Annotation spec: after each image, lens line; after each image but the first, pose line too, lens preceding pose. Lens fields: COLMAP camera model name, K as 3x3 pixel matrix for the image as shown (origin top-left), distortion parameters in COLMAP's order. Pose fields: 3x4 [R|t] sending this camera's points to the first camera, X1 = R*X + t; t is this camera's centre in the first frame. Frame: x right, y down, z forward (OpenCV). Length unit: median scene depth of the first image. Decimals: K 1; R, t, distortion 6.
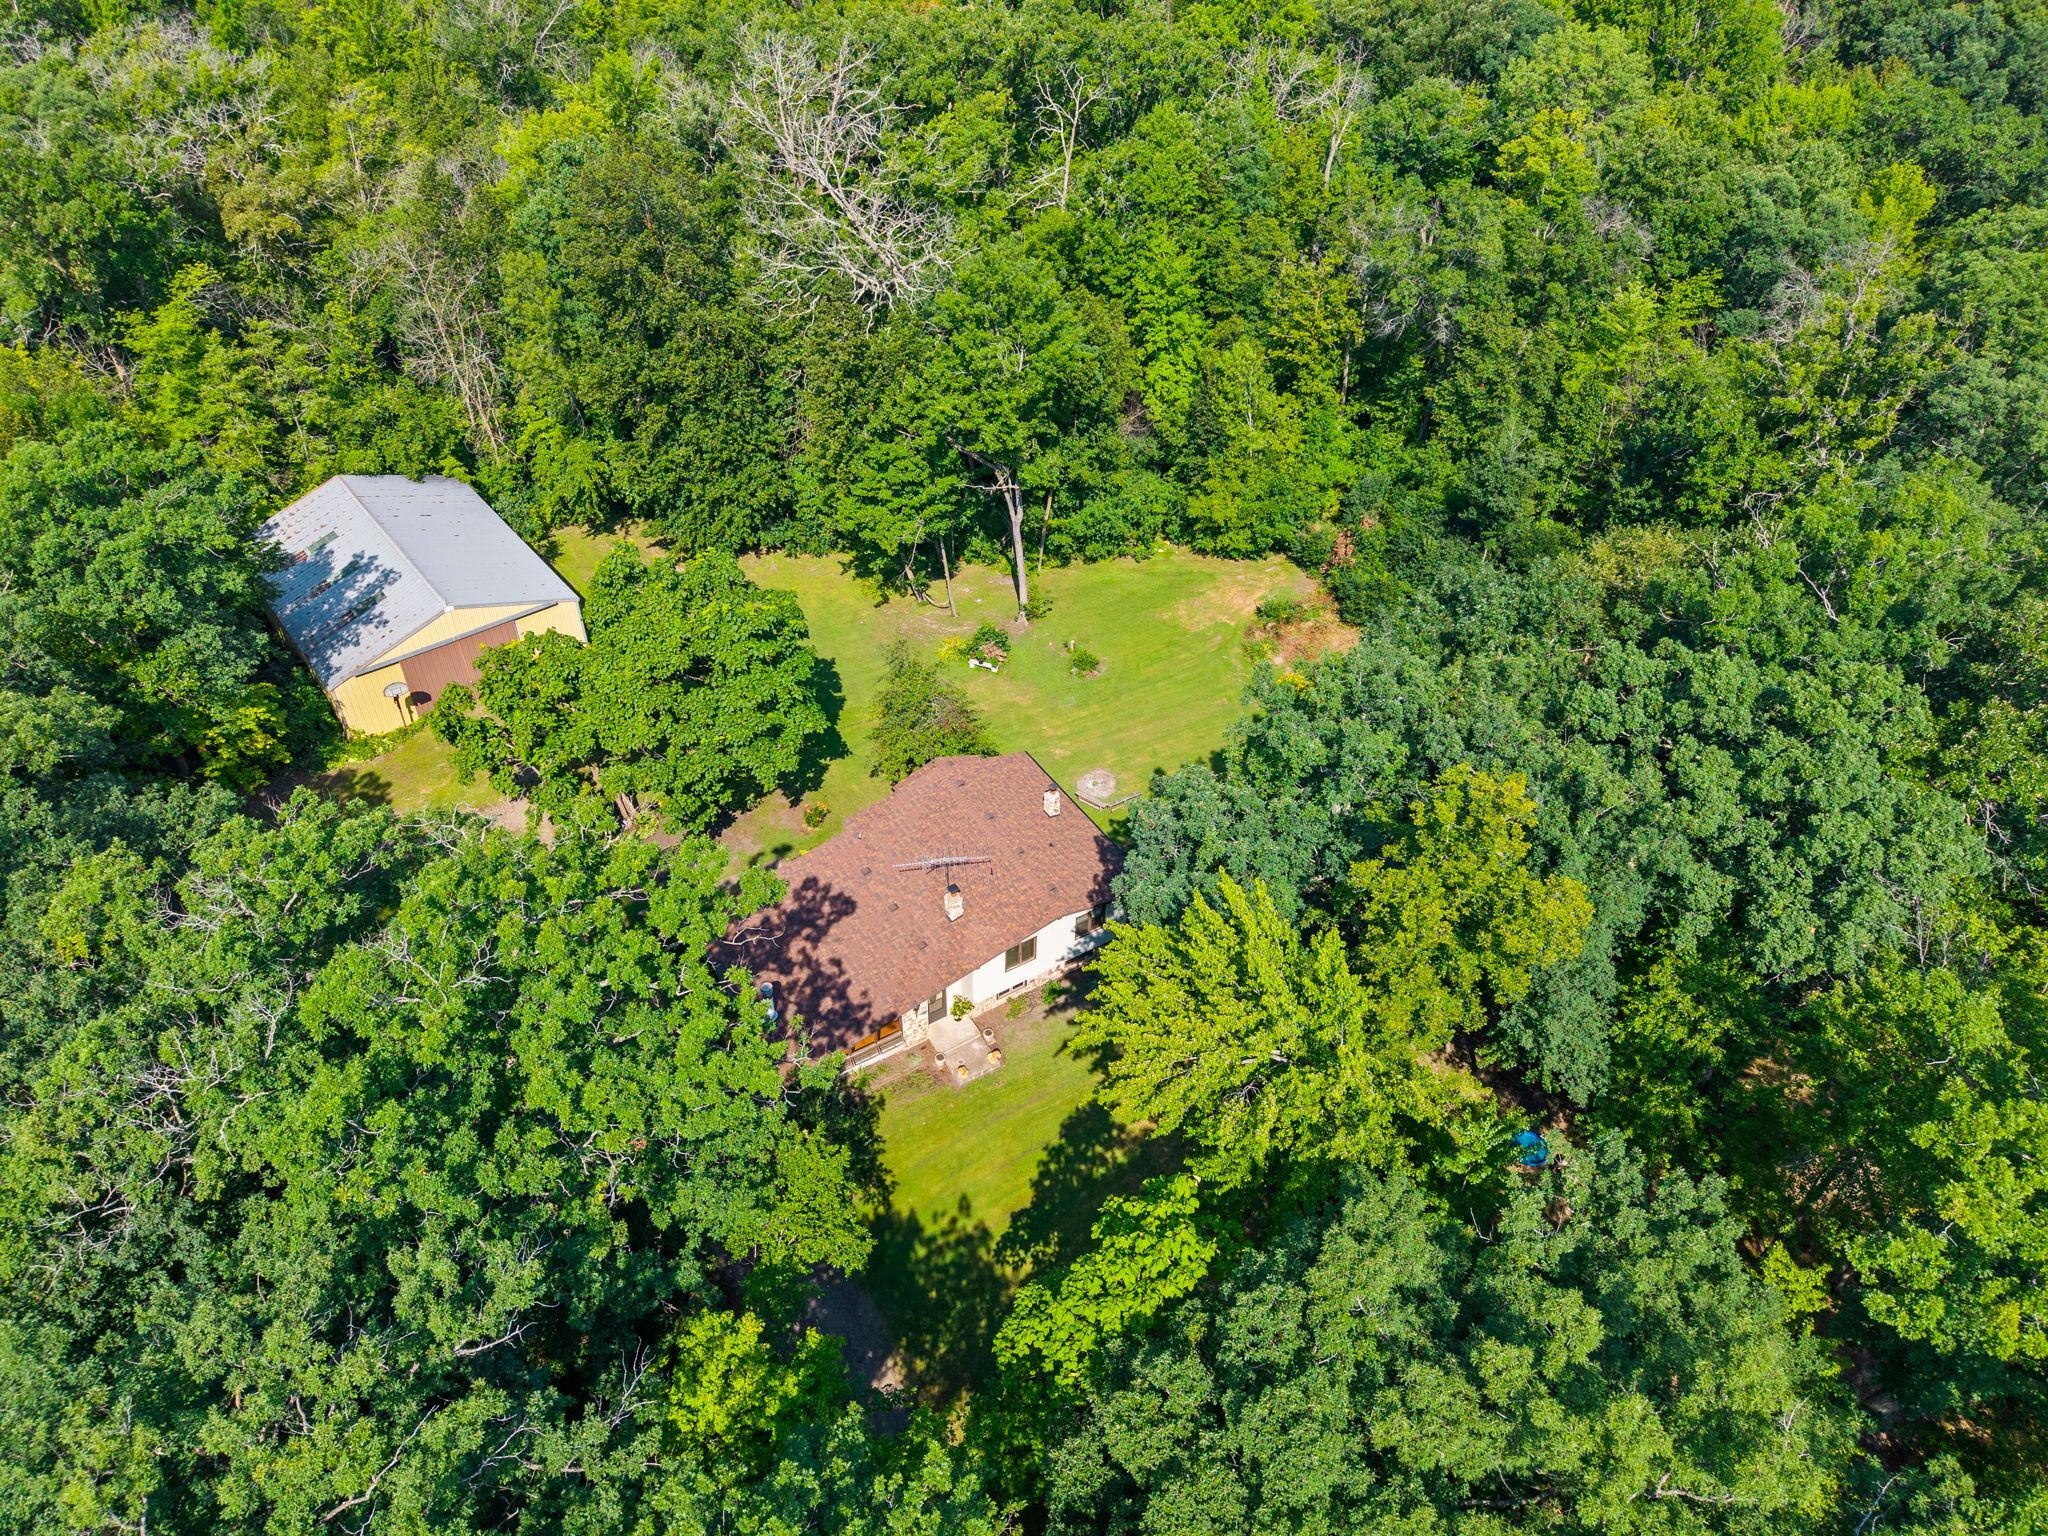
lens RADIAL K [[1374.1, 0, 1022.6], [0, 1374.1, 758.7], [0, 0, 1]] dist [0.047536, -0.059811]
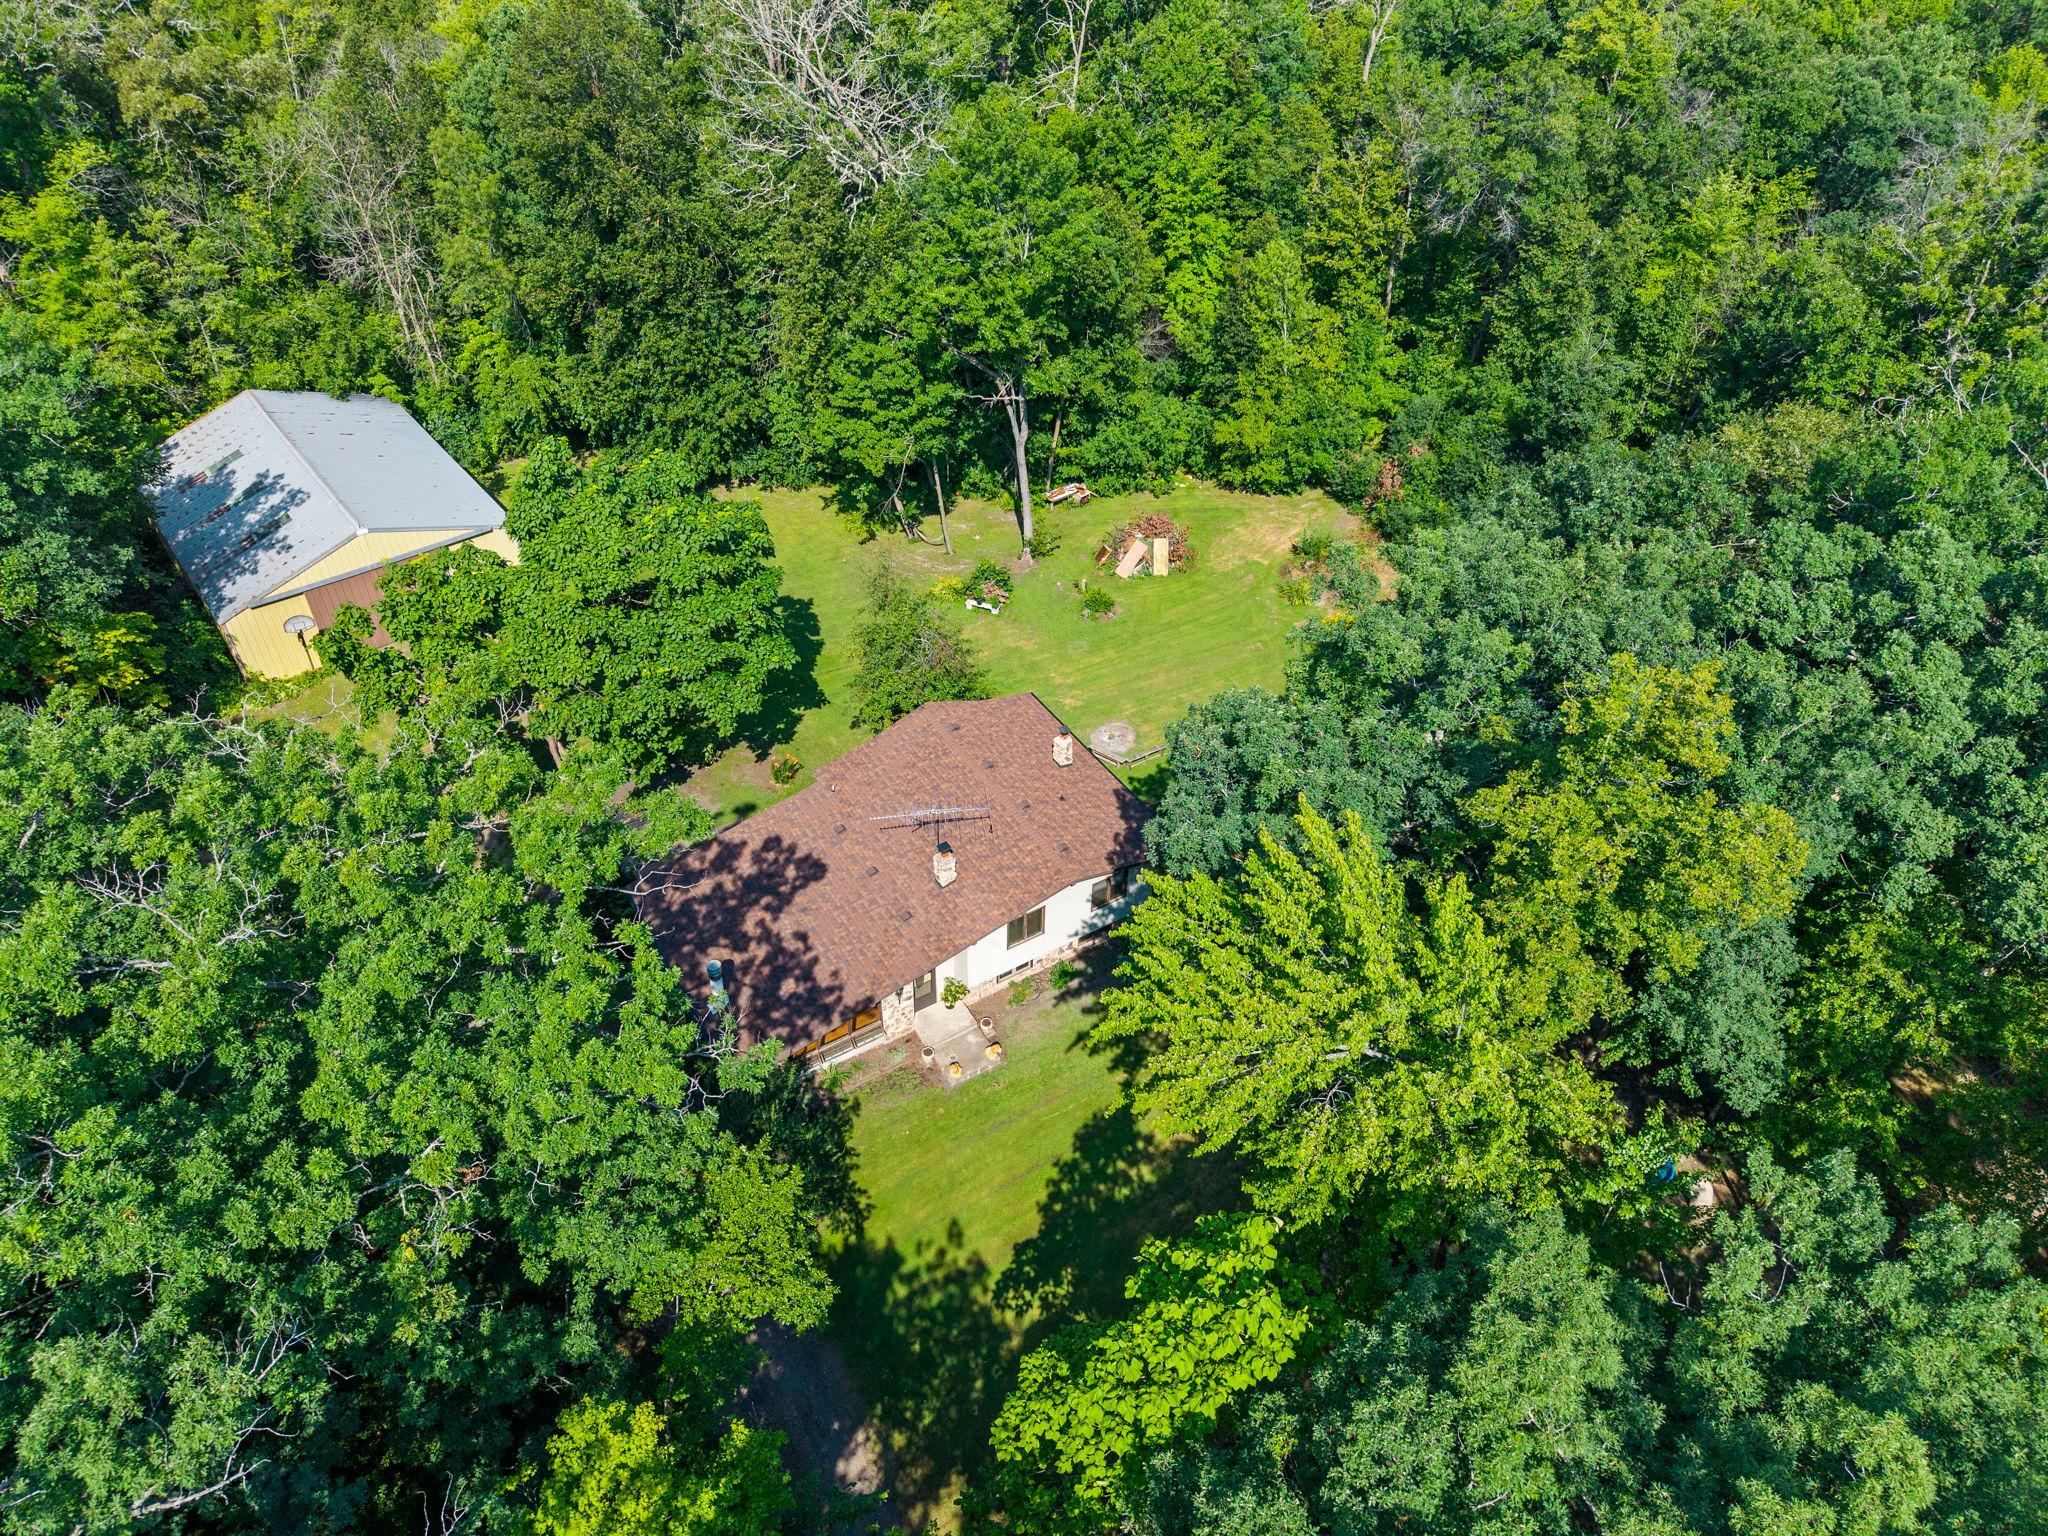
lens RADIAL K [[1373.6, 0, 1019.4], [0, 1373.6, 760.9], [0, 0, 1]] dist [0.023527, -0.017225]
pose [[0.999992, 0.001225, -0.003710, -0.001694], [-0.001219, 0.999998, 0.001641, 0.030323], [0.003712, -0.001636, 0.999992, 0.131396]]
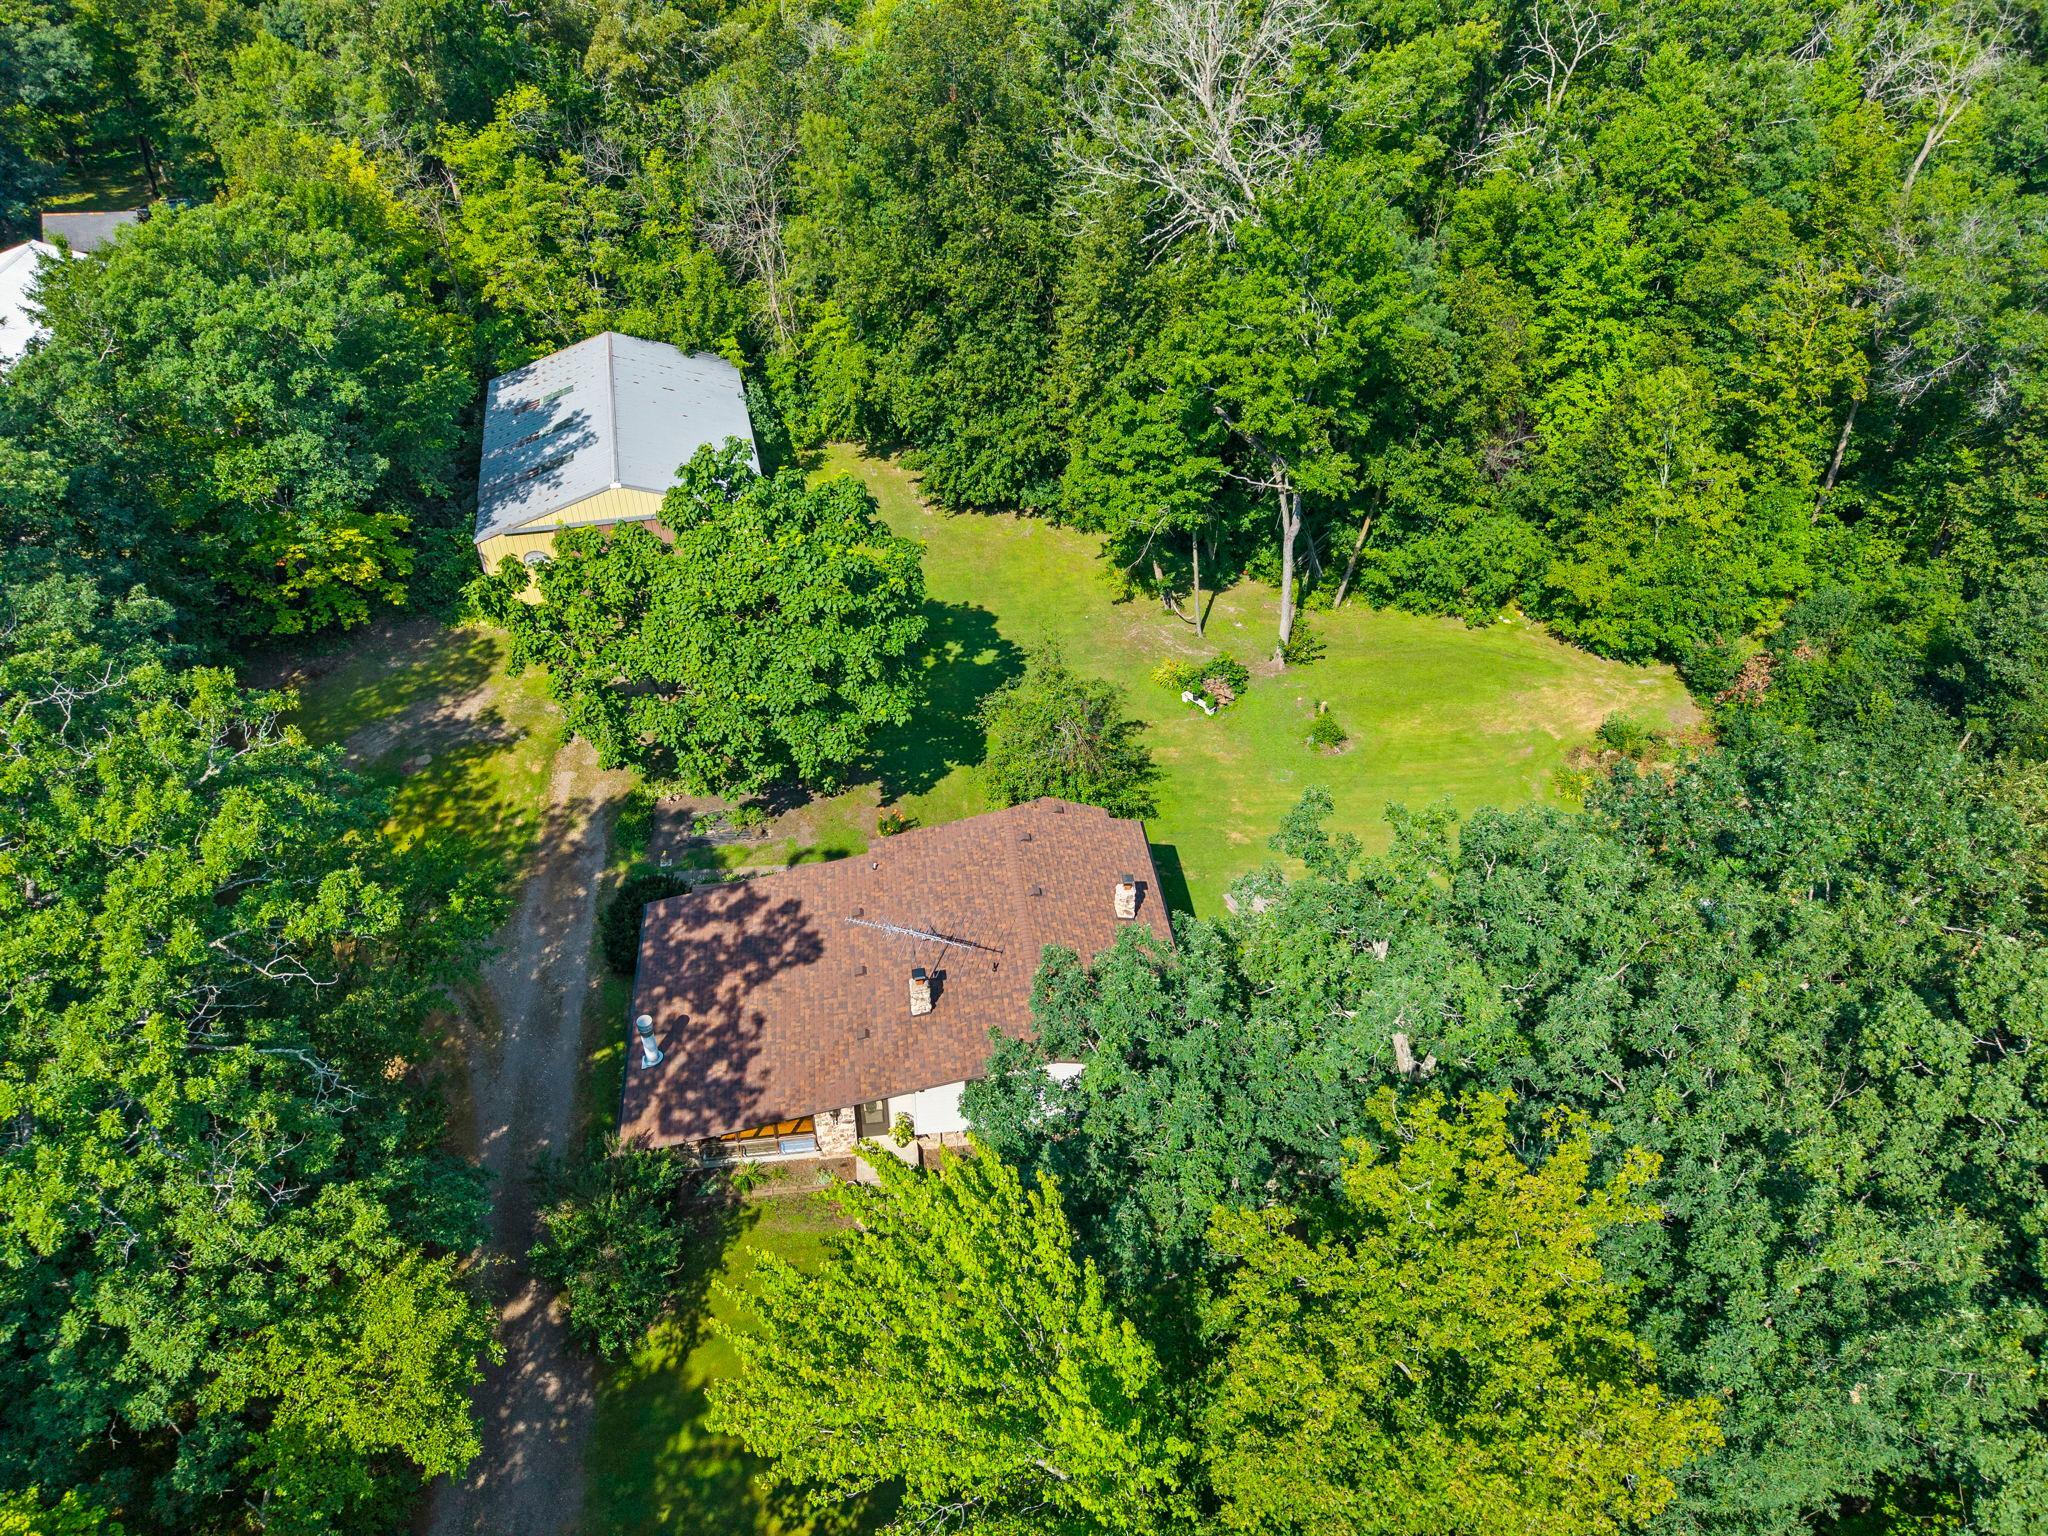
lens RADIAL K [[1351.0, 0, 1033.7], [0, 1351.0, 765.8], [0, 0, 1]] dist [0.015425, -0.002173]
pose [[0.908240, 0.273211, -0.316947, 0.146553], [-0.272452, 0.960989, 0.047644, -0.045919], [0.317599, 0.043081, 0.947246, 0.245243]]
